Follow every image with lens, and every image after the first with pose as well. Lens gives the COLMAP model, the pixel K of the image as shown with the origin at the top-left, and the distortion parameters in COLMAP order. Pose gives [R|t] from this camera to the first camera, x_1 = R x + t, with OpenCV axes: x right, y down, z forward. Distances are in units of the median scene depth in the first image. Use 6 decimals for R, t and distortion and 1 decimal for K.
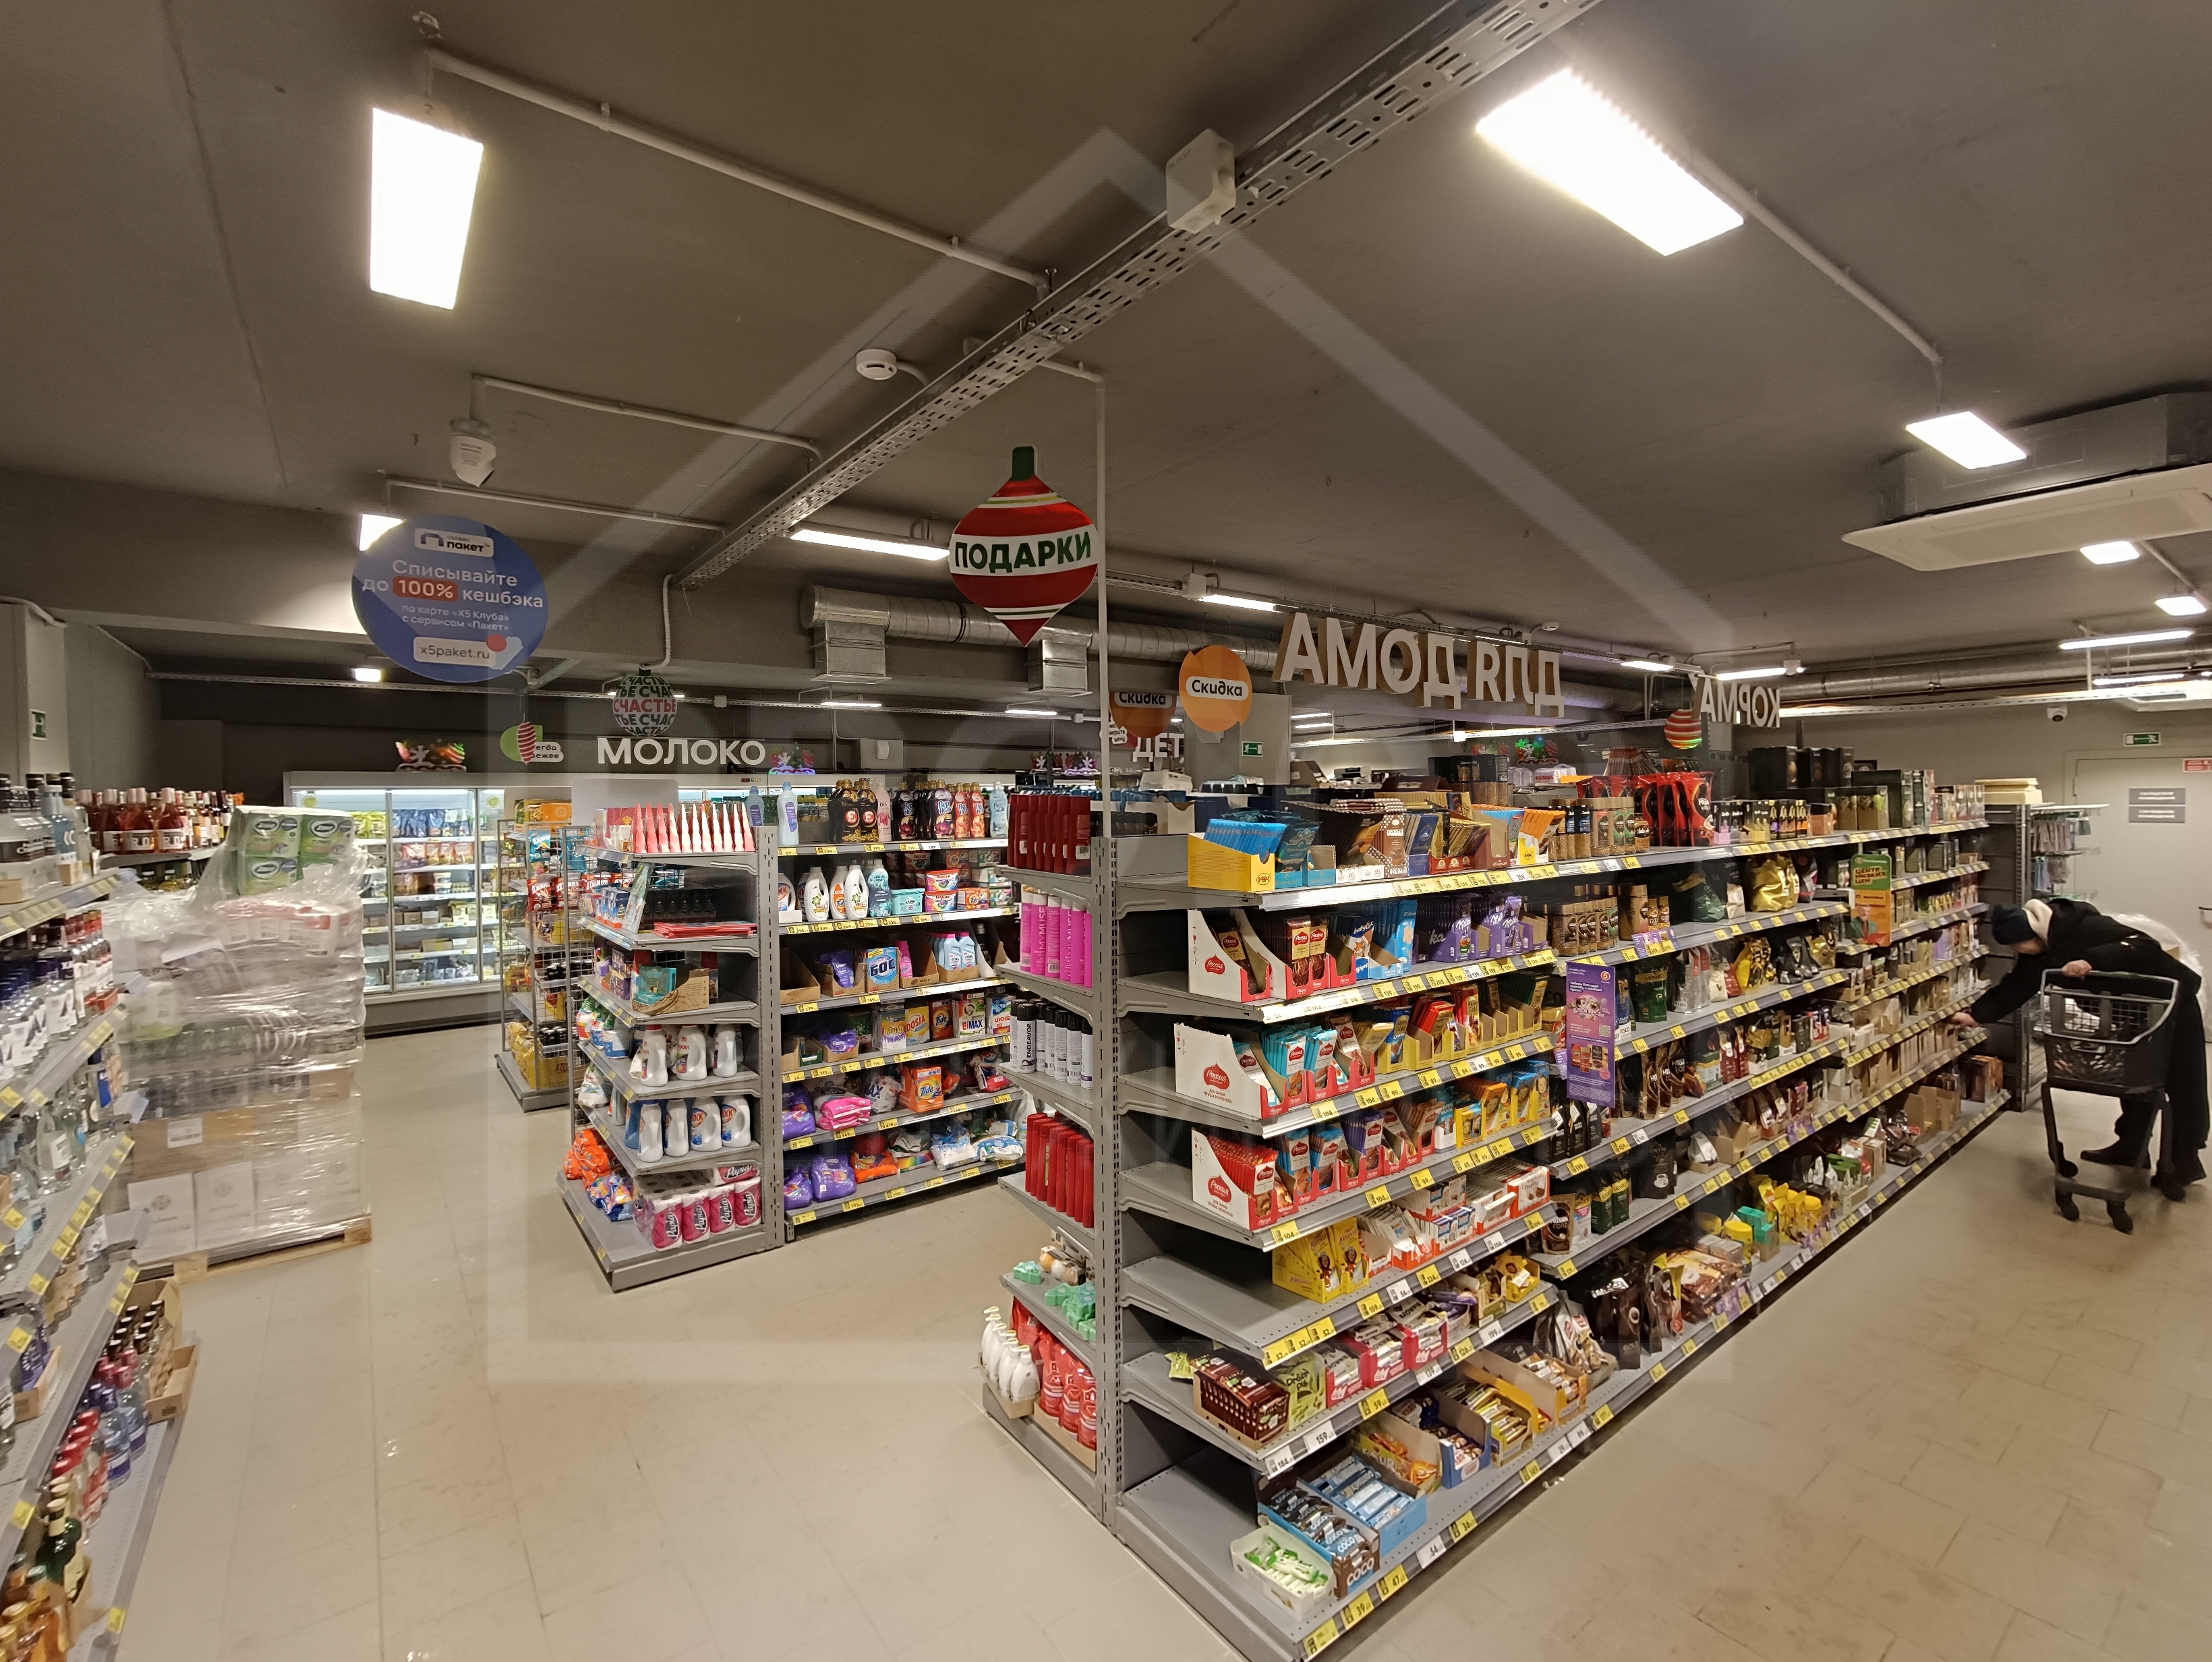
lens RADIAL K [[1003.4, 0, 1104.8], [0, 1003.4, 820.4], [0, 0, 1]] dist [0.000096, 0.000749]
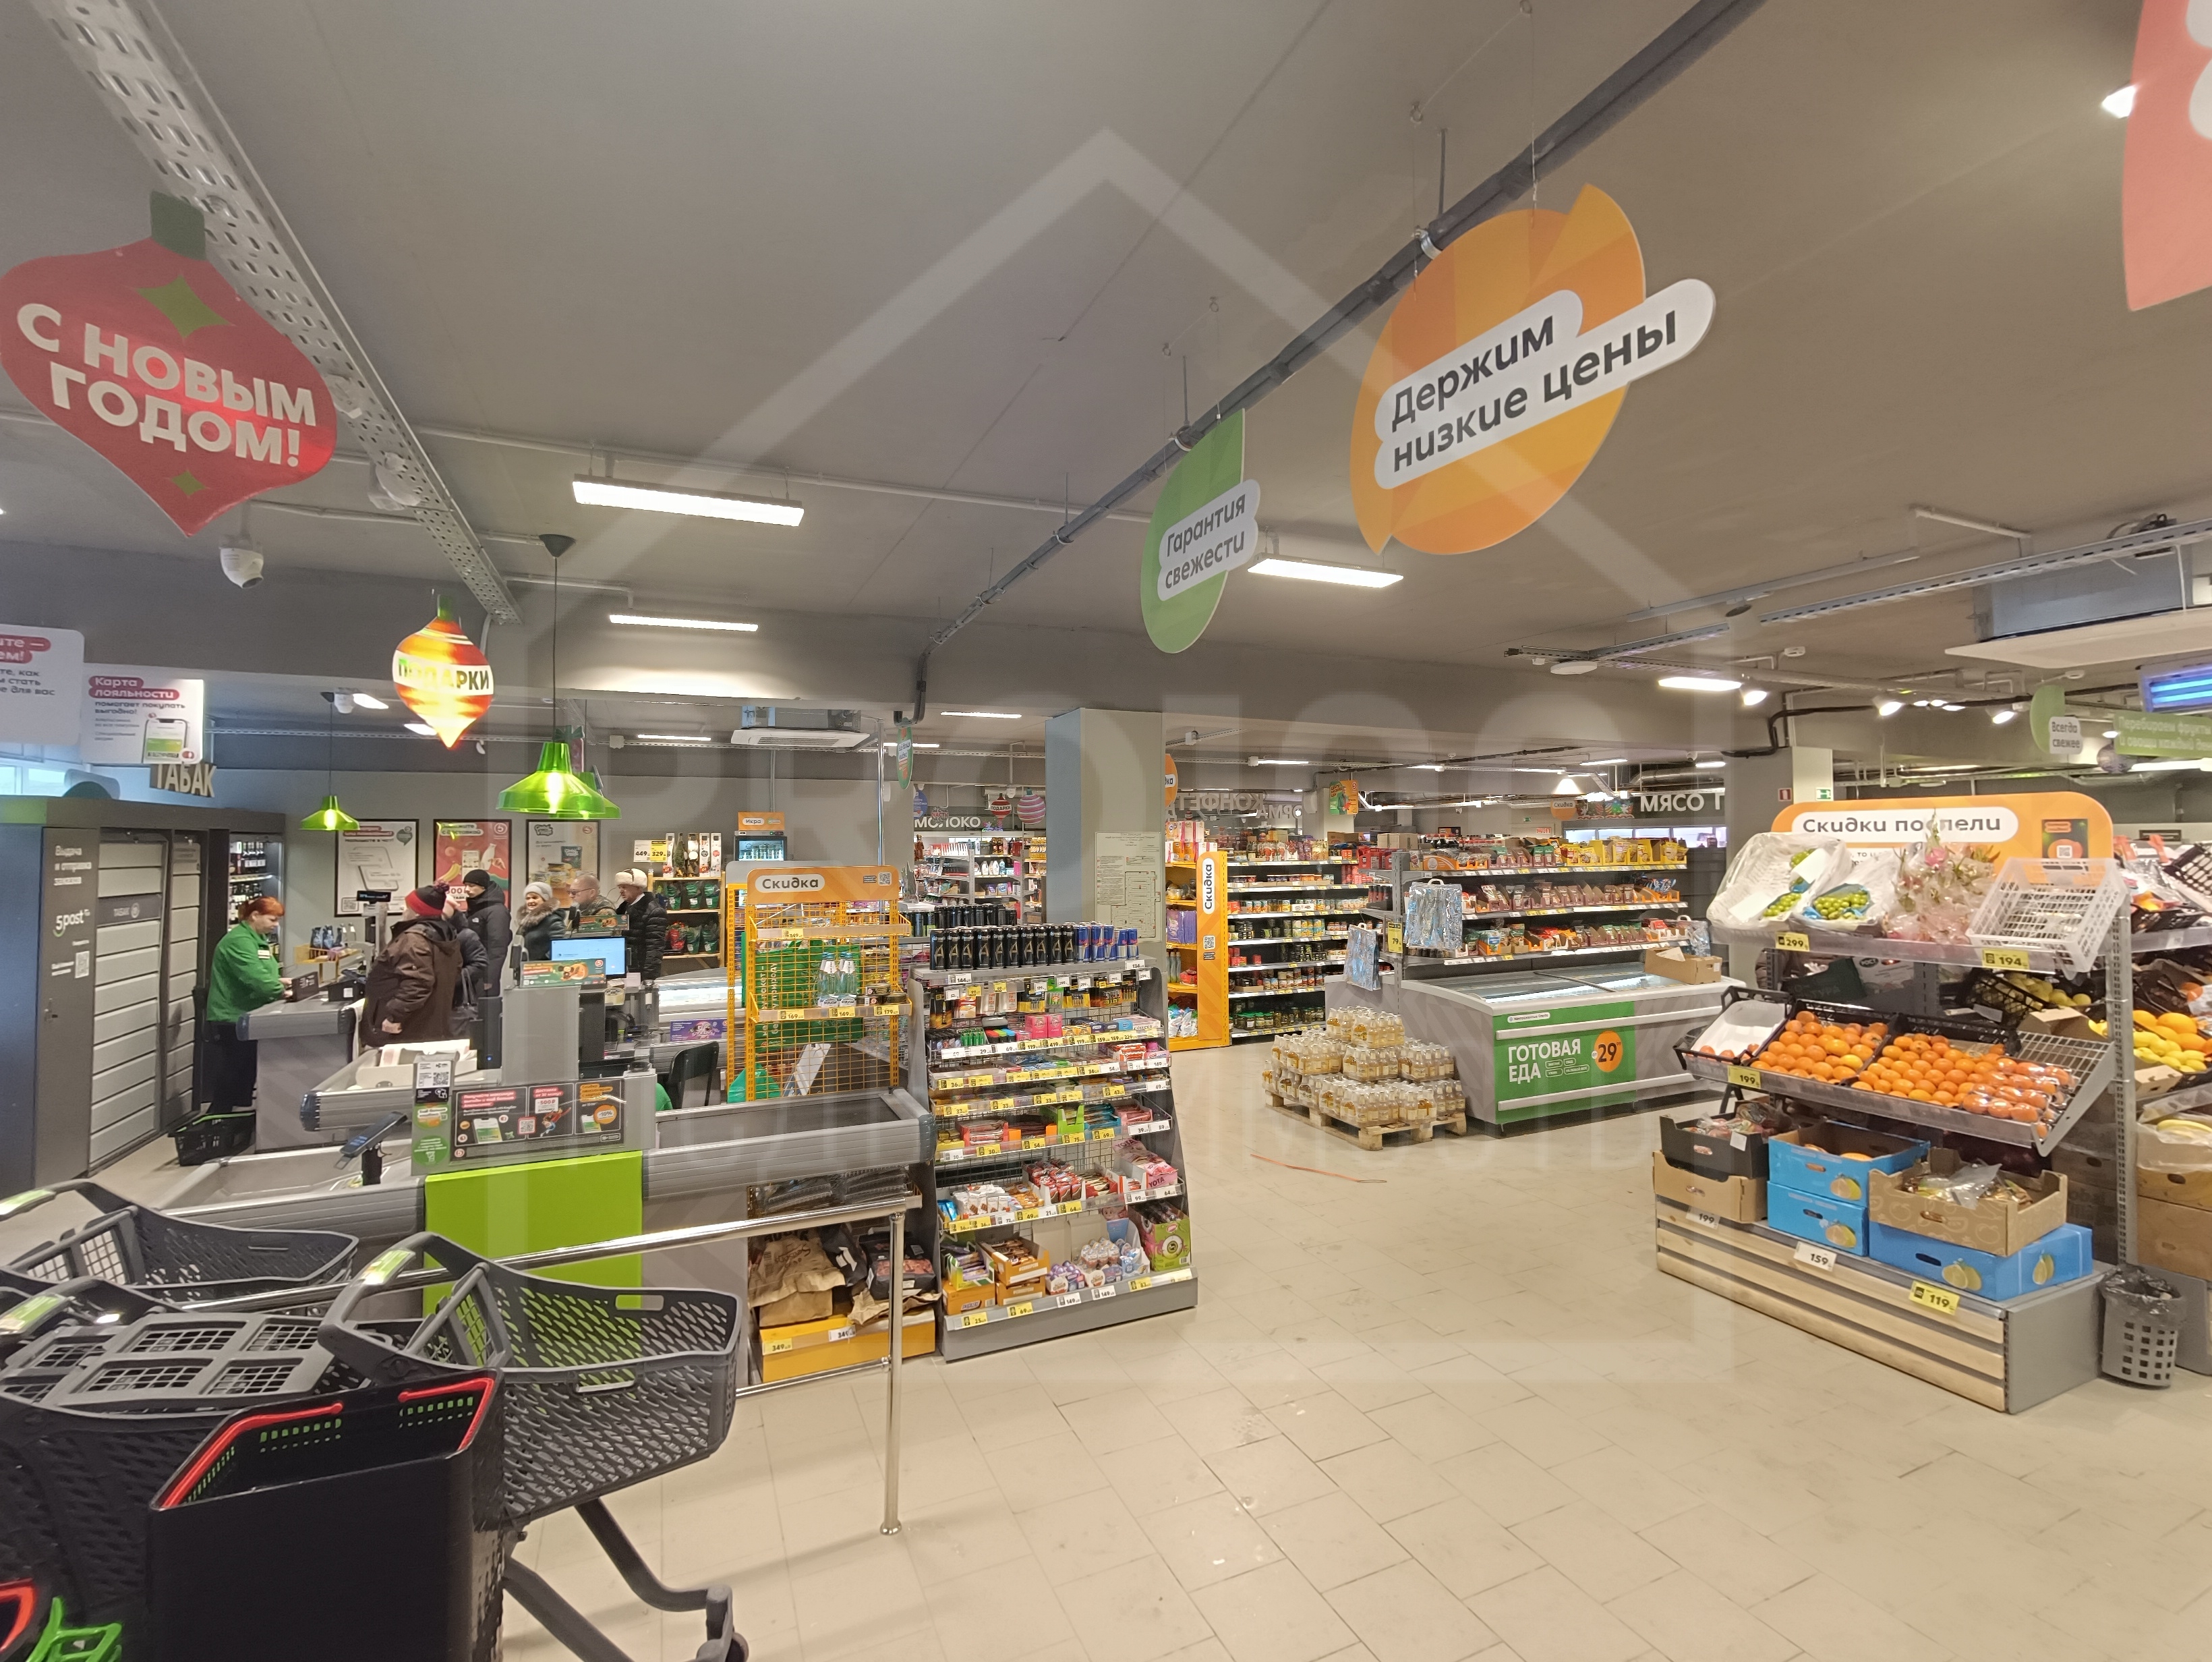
lens RADIAL K [[1003.4, 0, 1109.1], [0, 1003.4, 829.0], [0, 0, 1]] dist [0.000096, 0.000749]
pose [[0.974891, -0.000380, -0.222681, 1.022275], [-0.005029, 0.999706, -0.023723, 0.015138], [0.222624, 0.024247, 0.974603, -2.608313]]
